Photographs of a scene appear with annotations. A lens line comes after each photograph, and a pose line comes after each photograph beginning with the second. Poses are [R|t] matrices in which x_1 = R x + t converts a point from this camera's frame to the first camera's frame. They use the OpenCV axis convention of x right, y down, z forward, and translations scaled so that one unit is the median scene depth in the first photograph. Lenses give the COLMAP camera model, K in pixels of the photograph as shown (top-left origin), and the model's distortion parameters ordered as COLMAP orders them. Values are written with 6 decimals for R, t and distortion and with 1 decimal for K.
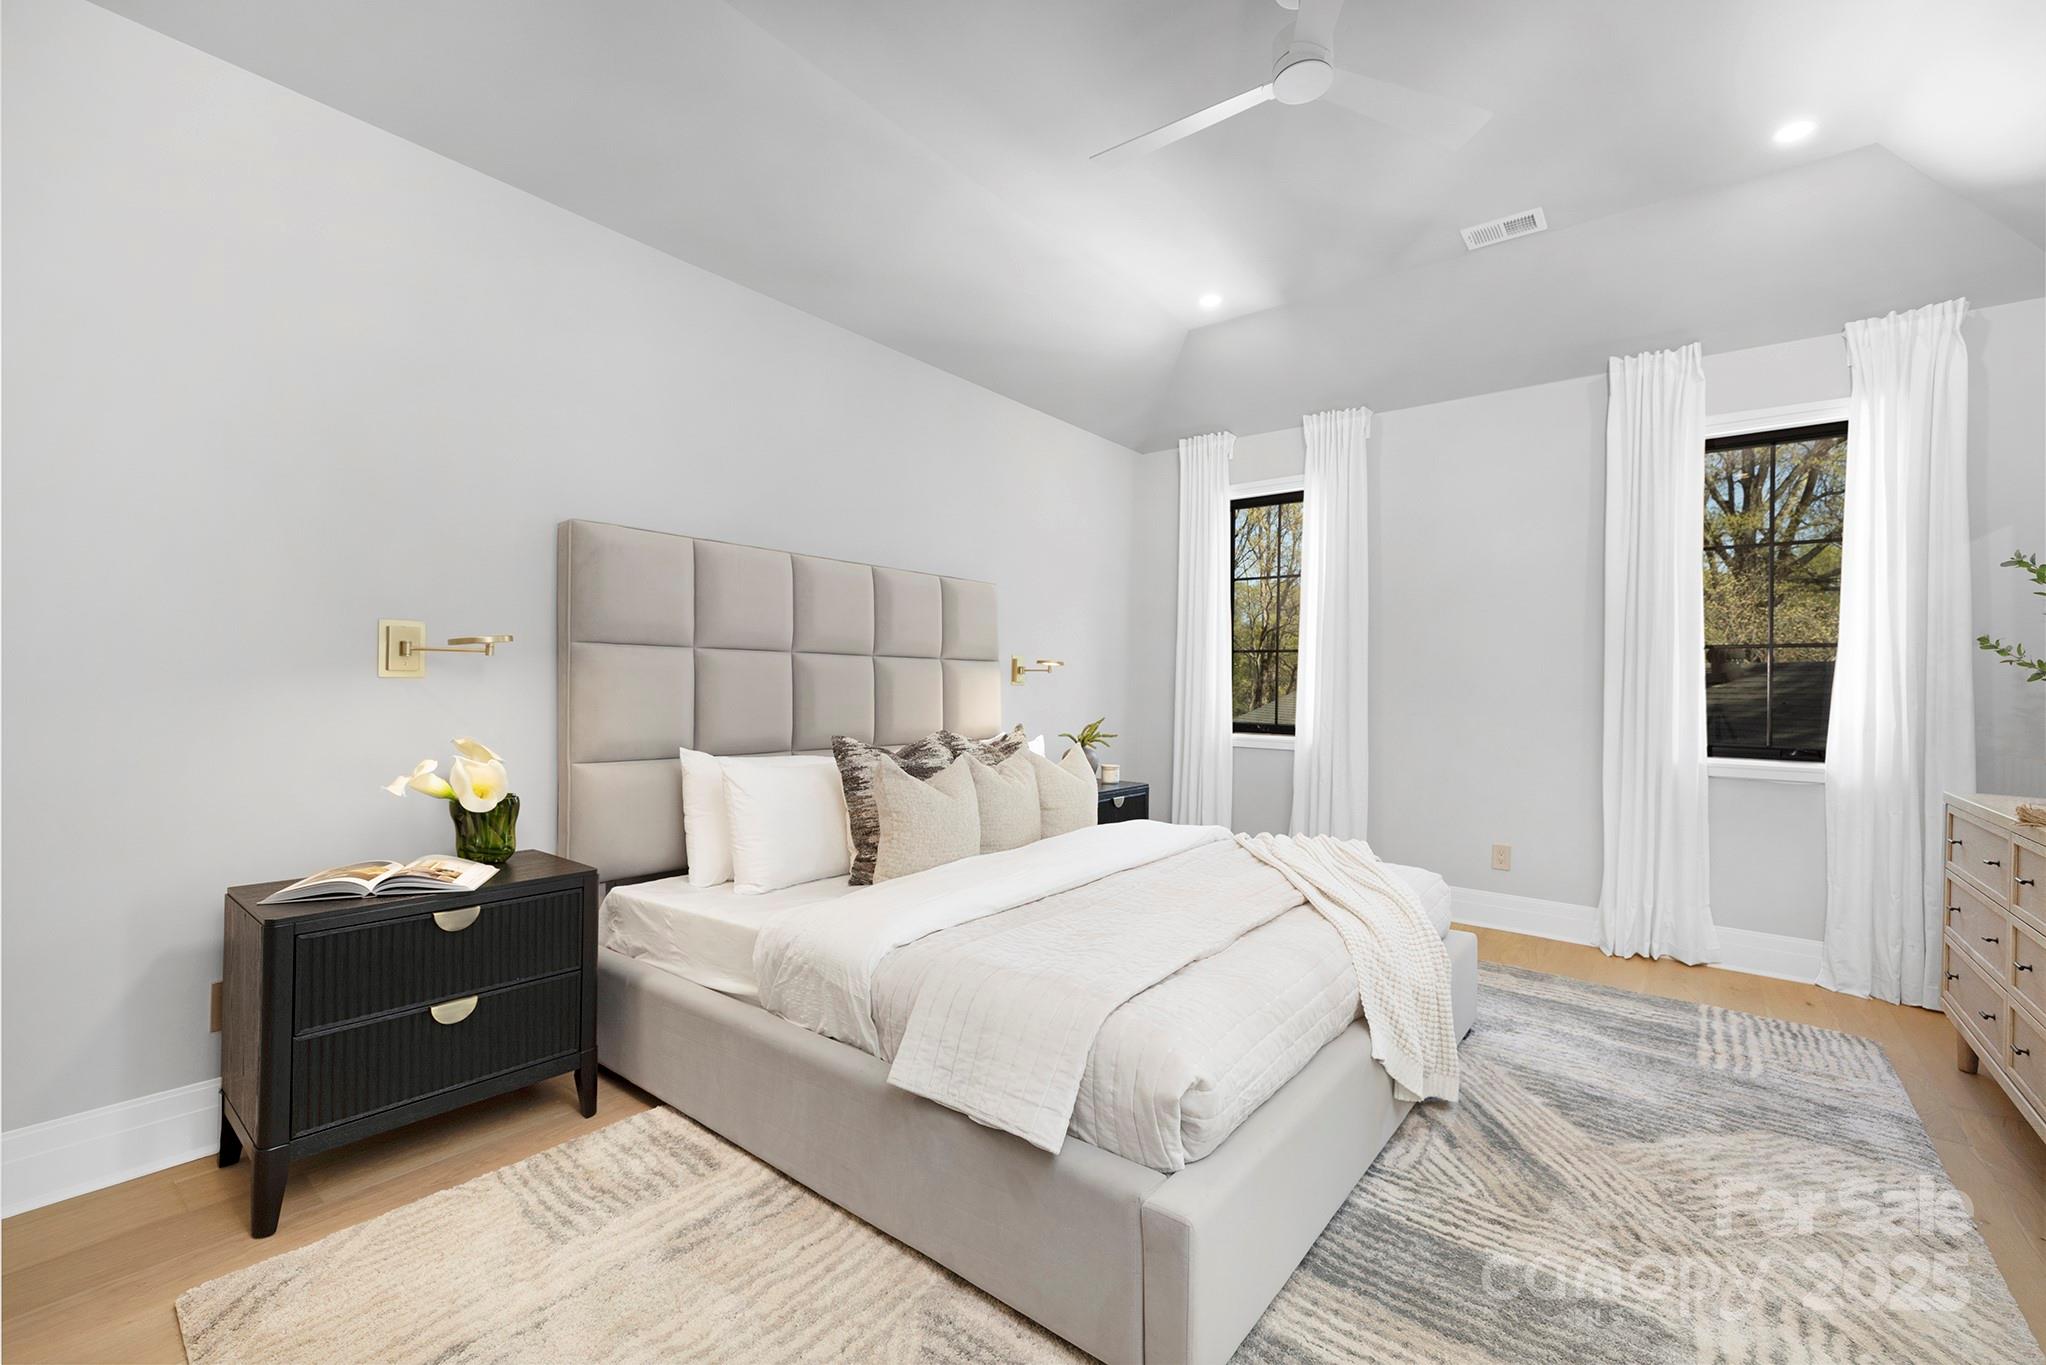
lens RADIAL K [[866.0, 0, 1021.6], [0, 866.0, 680.3], [0, 0, 1]] dist [-0.000727, 0.000118]
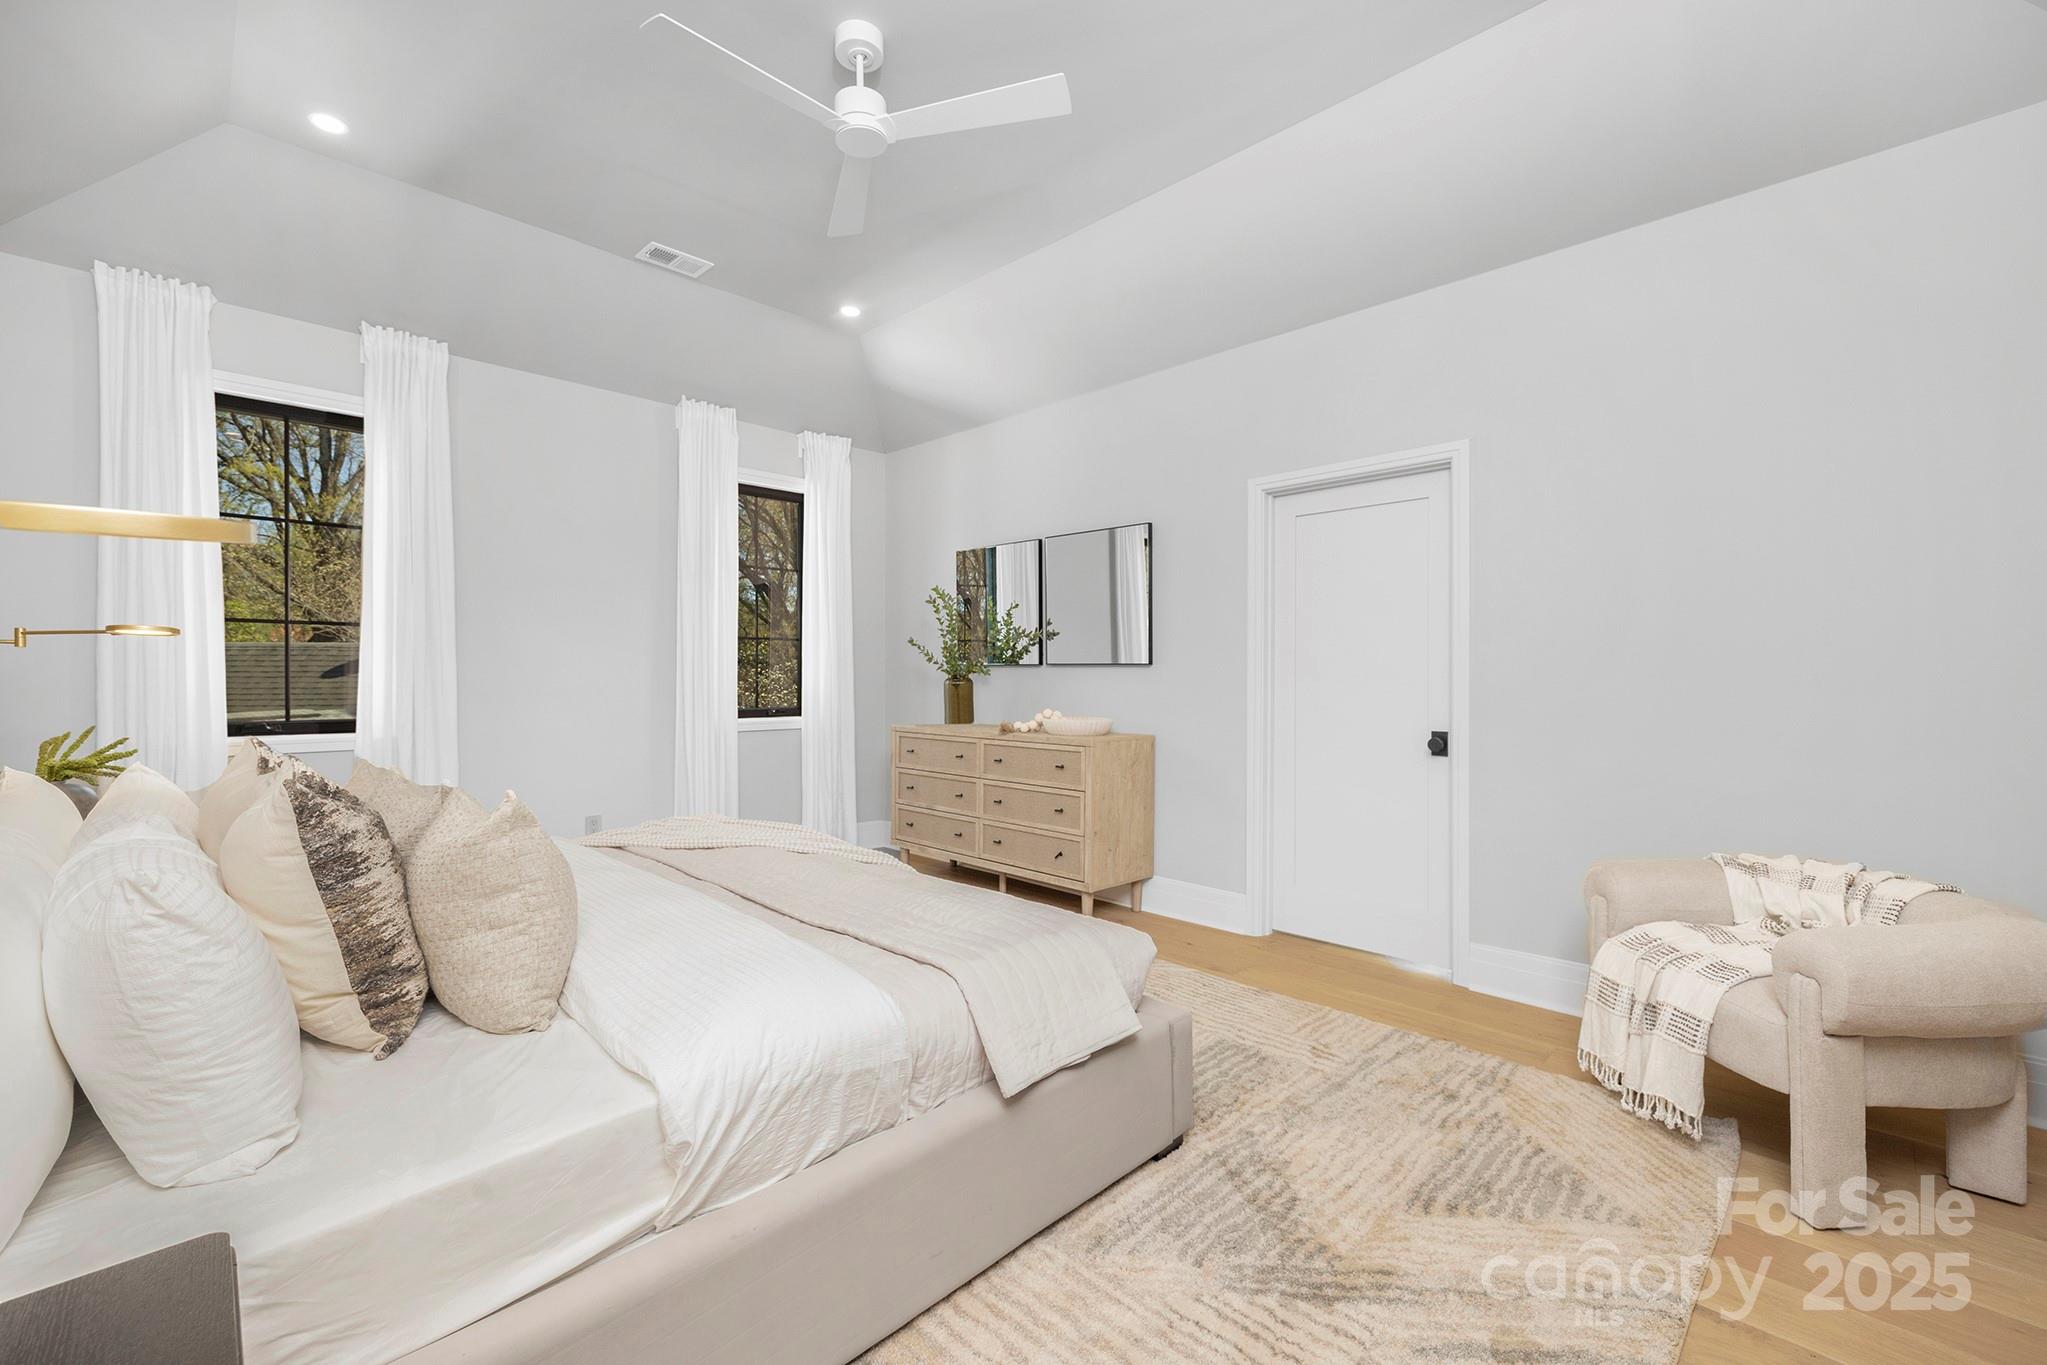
lens RADIAL K [[866.5, 0, 1022.2], [0, 866.5, 680.2], [0, 0, 1]] dist [-0.000727, 0.000118]
pose [[0.098672, -0.022328, 0.994869, -0.504050], [-0.005760, 0.999719, 0.023009, -0.005210], [-0.995103, -0.008000, 0.098516, 0.415894]]
